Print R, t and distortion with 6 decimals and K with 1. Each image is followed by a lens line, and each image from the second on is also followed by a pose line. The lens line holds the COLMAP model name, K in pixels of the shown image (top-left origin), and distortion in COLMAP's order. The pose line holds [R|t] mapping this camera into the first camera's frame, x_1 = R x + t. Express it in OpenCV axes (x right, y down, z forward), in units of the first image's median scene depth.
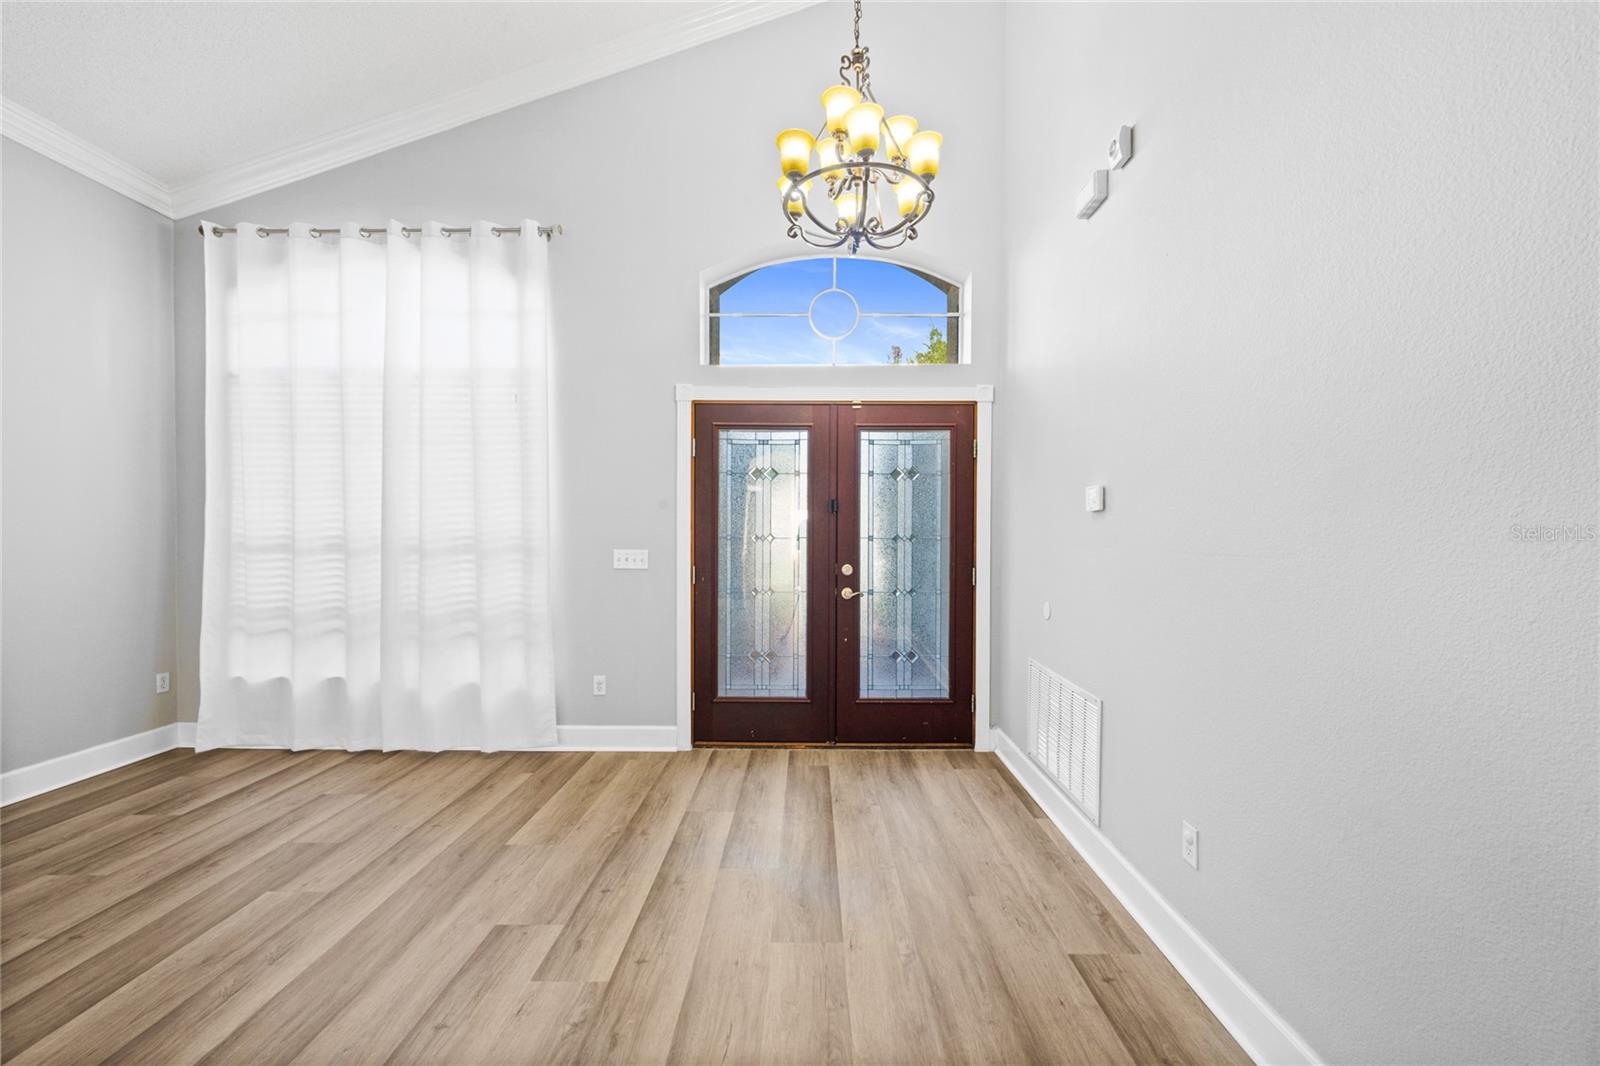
lens RADIAL K [[629.7, 0, 792.5], [0, 629.7, 543.9], [0, 0, 1]] dist [-0.001227, -0.000007]
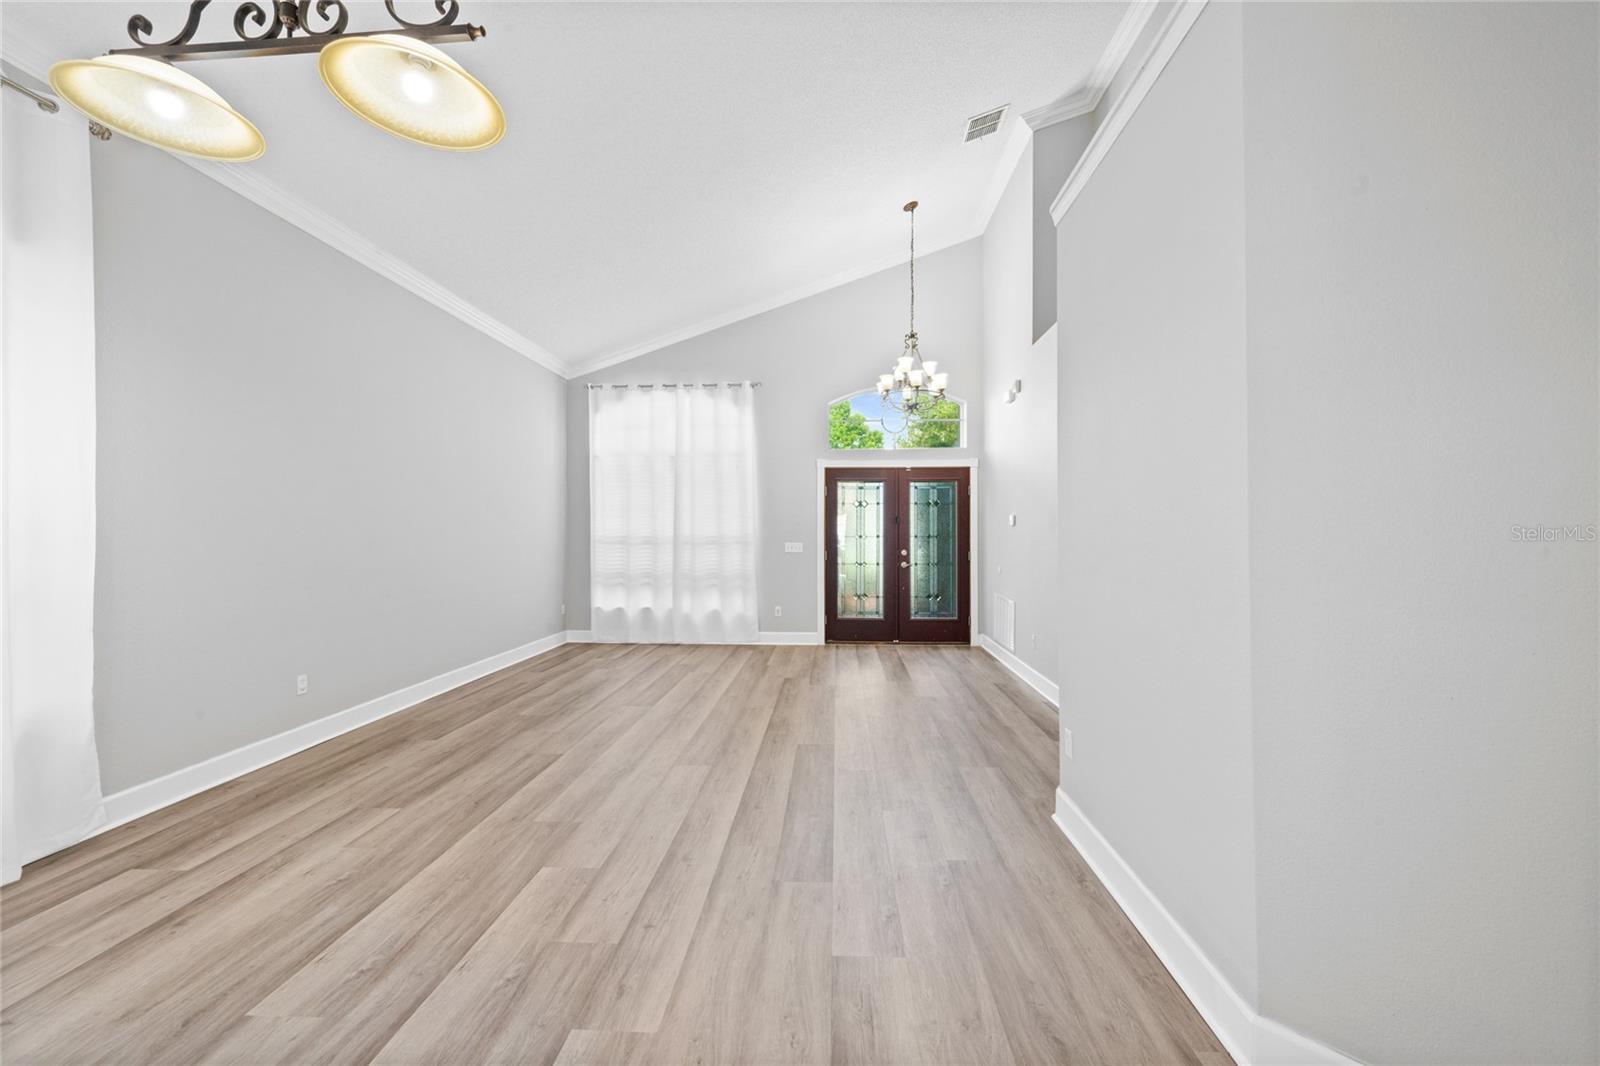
lens RADIAL K [[629.7, 0, 804.0], [0, 629.7, 524.8], [0, 0, 1]] dist [-0.001227, -0.000007]
pose [[0.999735, -0.003778, -0.022700, -0.183757], [0.003154, 0.999617, -0.027489, 0.007261], [0.022795, 0.027410, 0.999364, -0.988489]]
